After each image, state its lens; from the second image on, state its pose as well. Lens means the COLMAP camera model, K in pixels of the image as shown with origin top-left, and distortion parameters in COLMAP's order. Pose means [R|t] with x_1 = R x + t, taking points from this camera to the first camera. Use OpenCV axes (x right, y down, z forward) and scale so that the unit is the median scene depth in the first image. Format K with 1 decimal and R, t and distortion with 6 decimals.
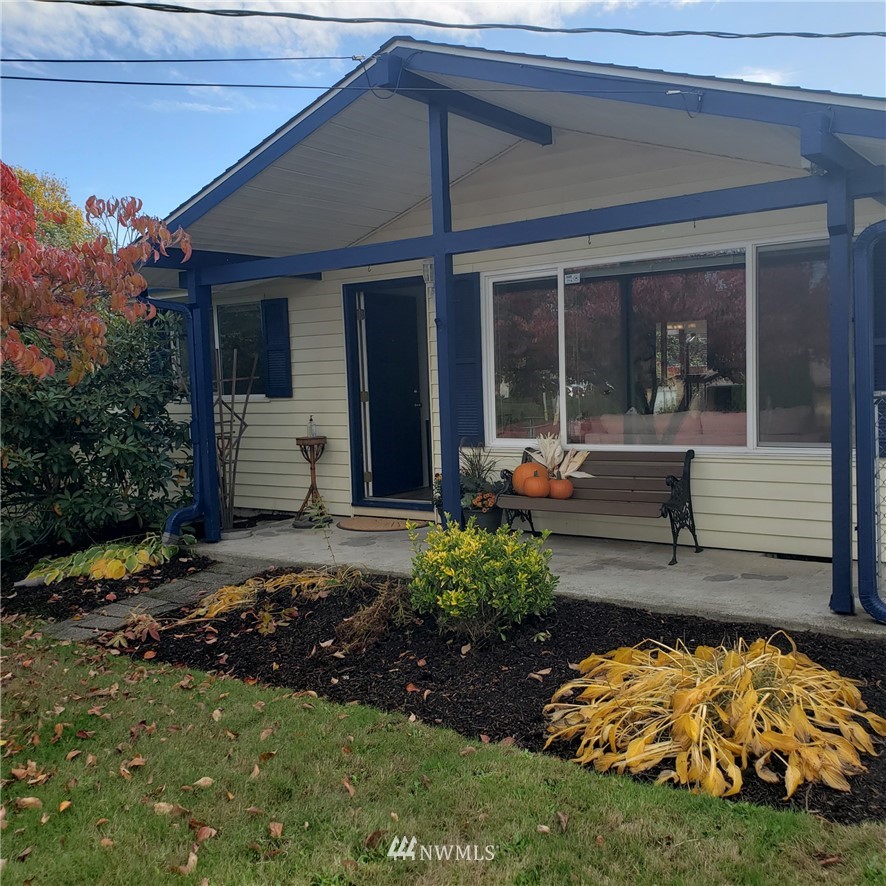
lens RADIAL K [[928.3, 0, 443.0], [0, 928.3, 443.0], [0, 0, 1]] dist [0.076821, -0.164829]
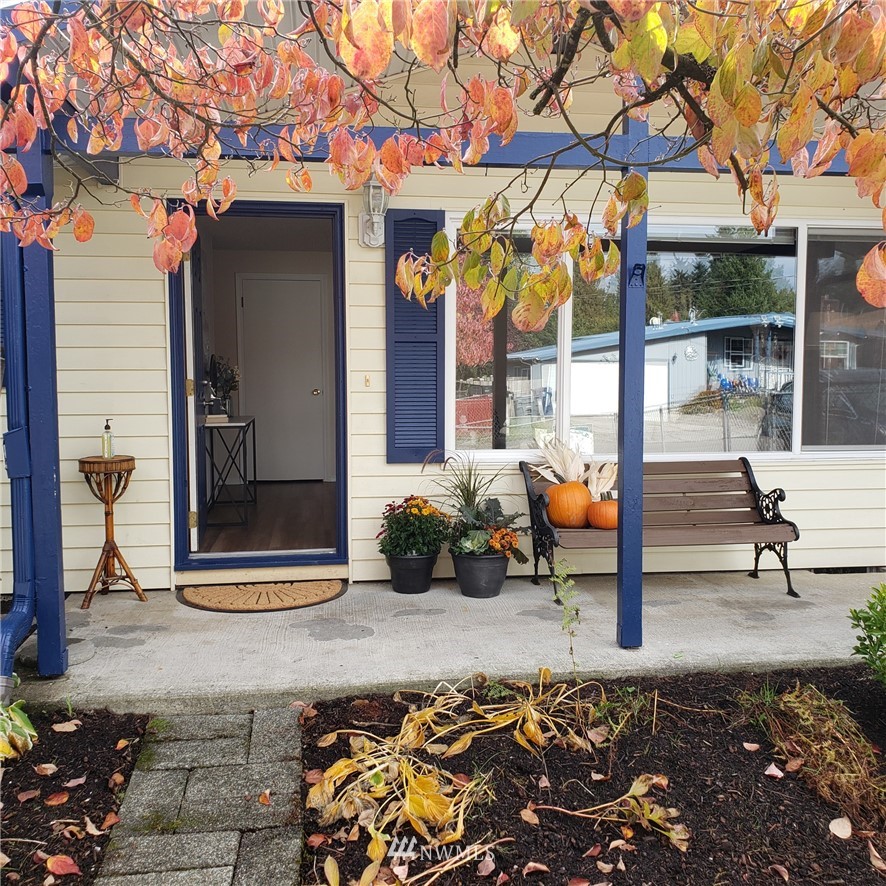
lens RADIAL K [[928.3, 0, 443.0], [0, 928.3, 443.0], [0, 0, 1]] dist [0.076821, -0.164829]
pose [[0.703701, -0.016894, 0.710296, -0.434949], [0.027670, 0.999610, -0.003638, -0.008209], [-0.709958, 0.022214, 0.703894, 0.492784]]
